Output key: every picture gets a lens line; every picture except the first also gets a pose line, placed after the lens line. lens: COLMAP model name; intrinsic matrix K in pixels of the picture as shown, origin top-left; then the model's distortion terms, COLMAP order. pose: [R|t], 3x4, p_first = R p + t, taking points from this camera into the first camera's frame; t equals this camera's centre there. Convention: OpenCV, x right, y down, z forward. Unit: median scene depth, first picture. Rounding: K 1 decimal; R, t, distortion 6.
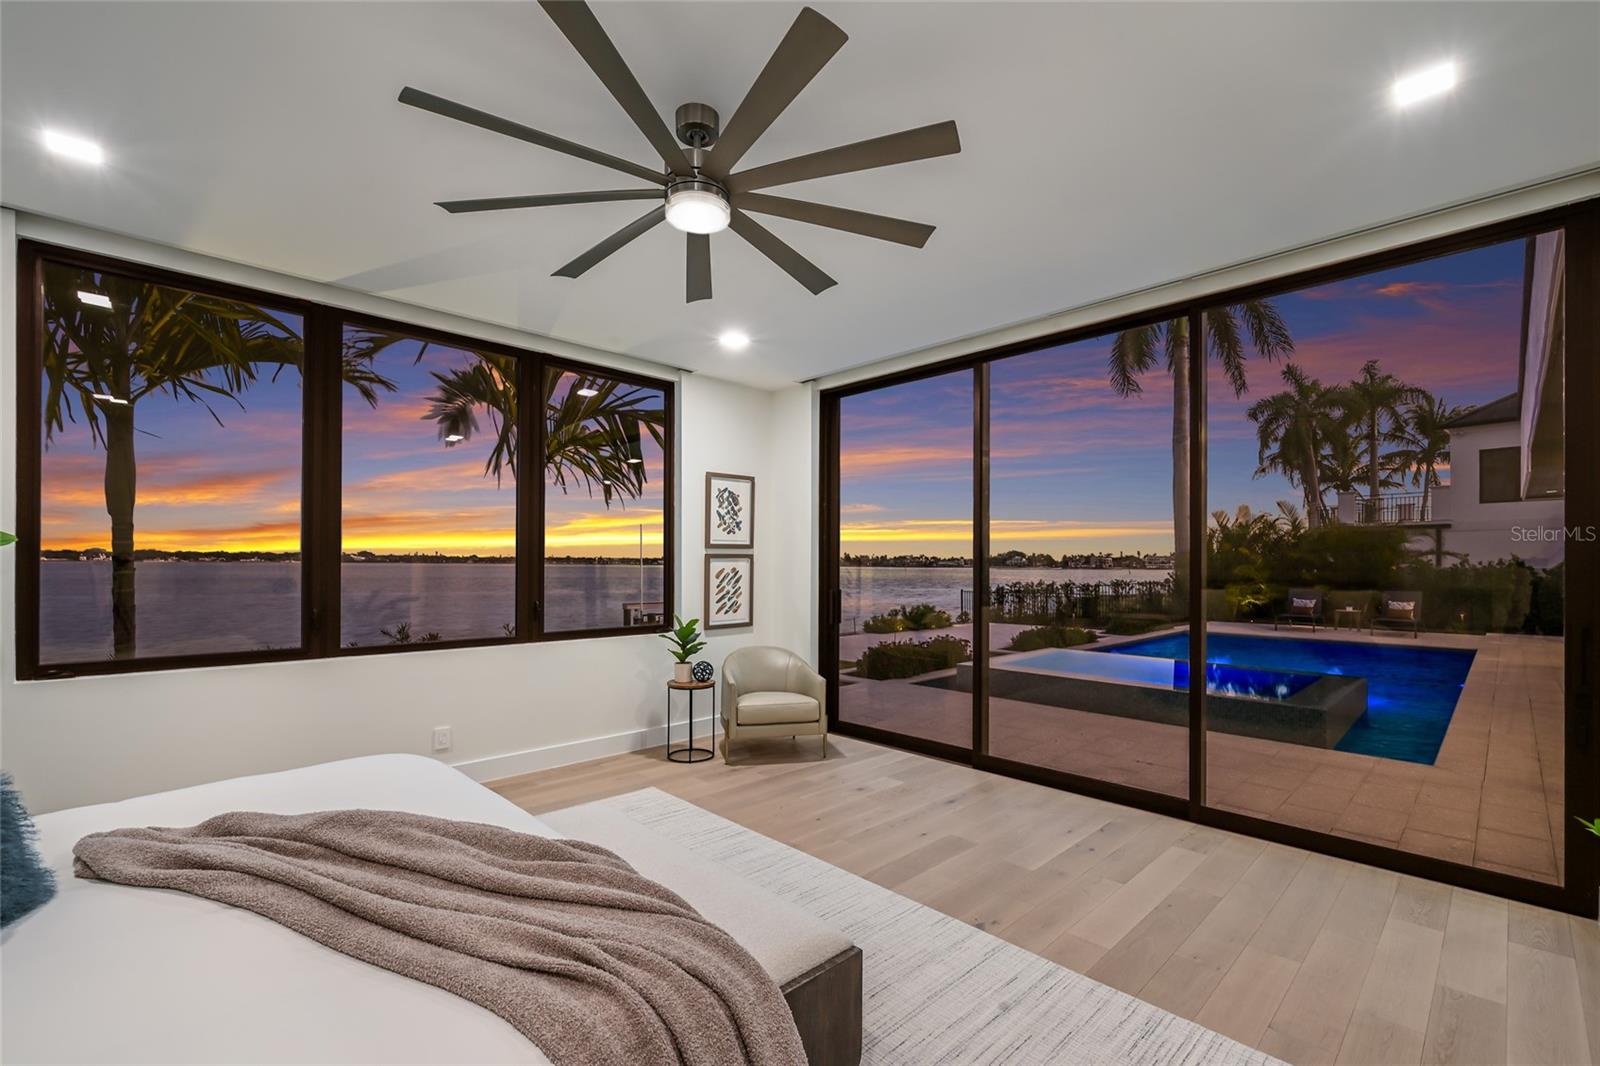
lens RADIAL K [[710.7, 0, 800.7], [0, 710.7, 556.3], [0, 0, 1]] dist [-0.000353, -0.000101]
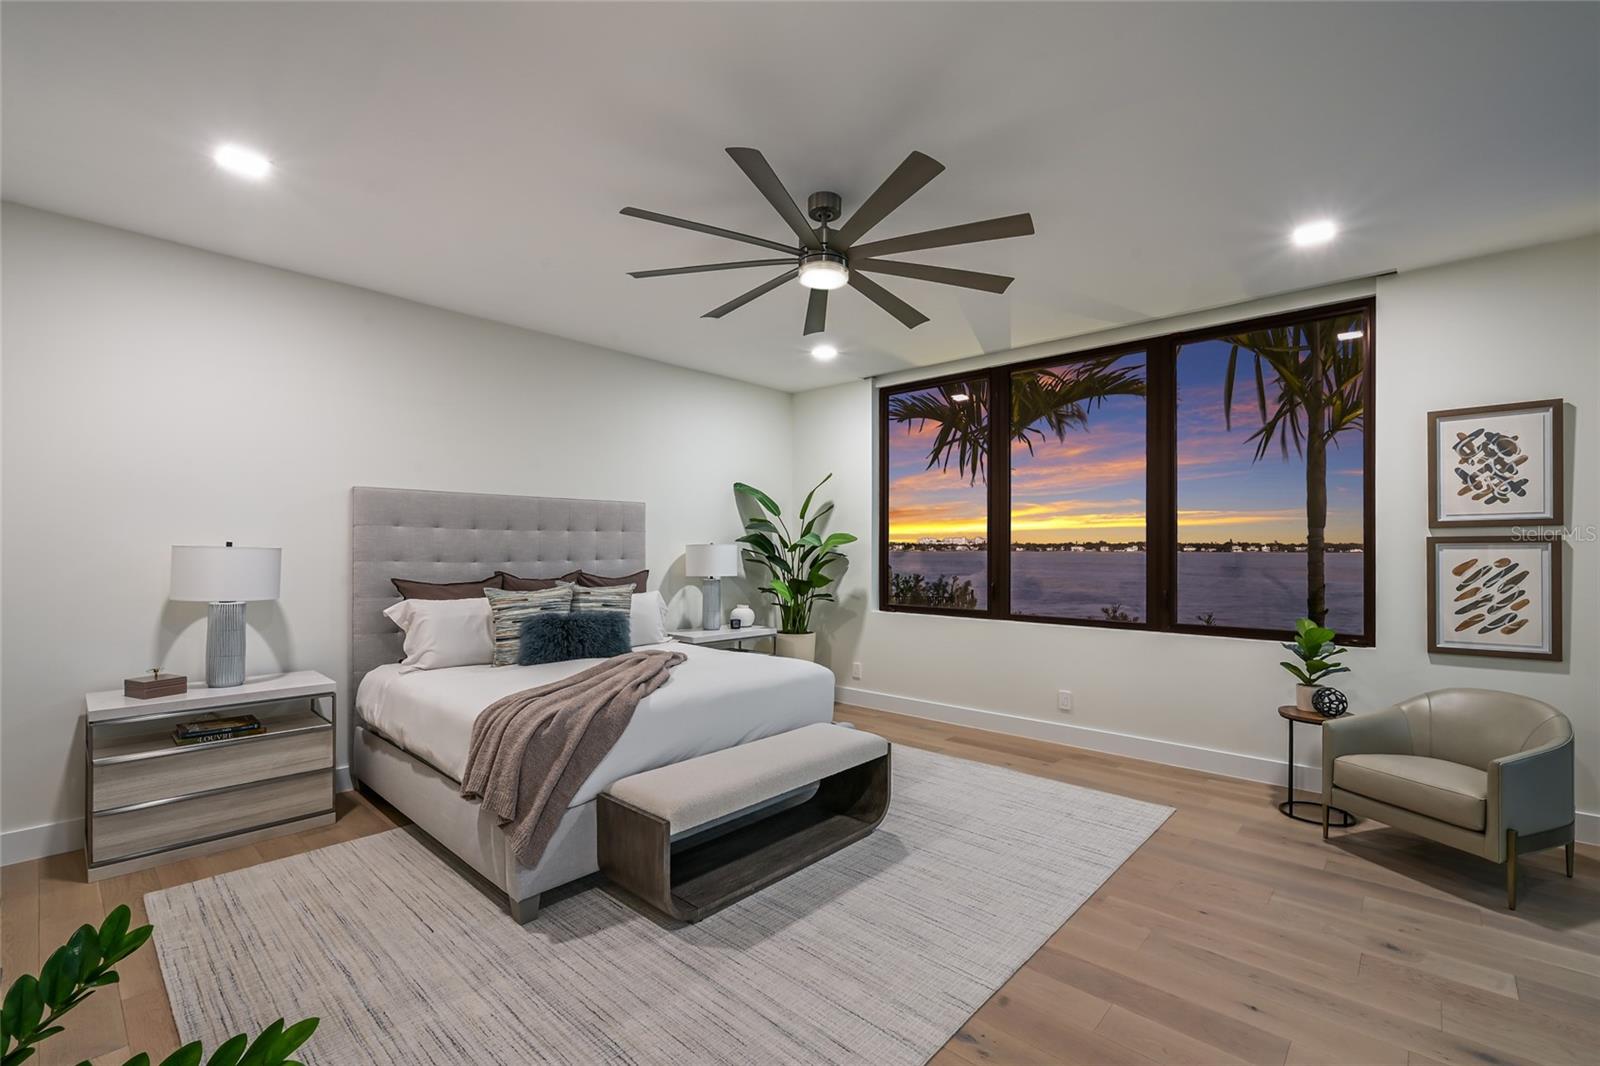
lens RADIAL K [[690.4, 0, 800.0], [0, 690.4, 533.0], [0, 0, 1]] dist [-0.001430, -0.000273]
pose [[0.055902, -0.028883, -0.998018, 0.533656], [0.006602, 0.999570, -0.028559, 0.008448], [0.998414, -0.004992, 0.056069, 0.432333]]
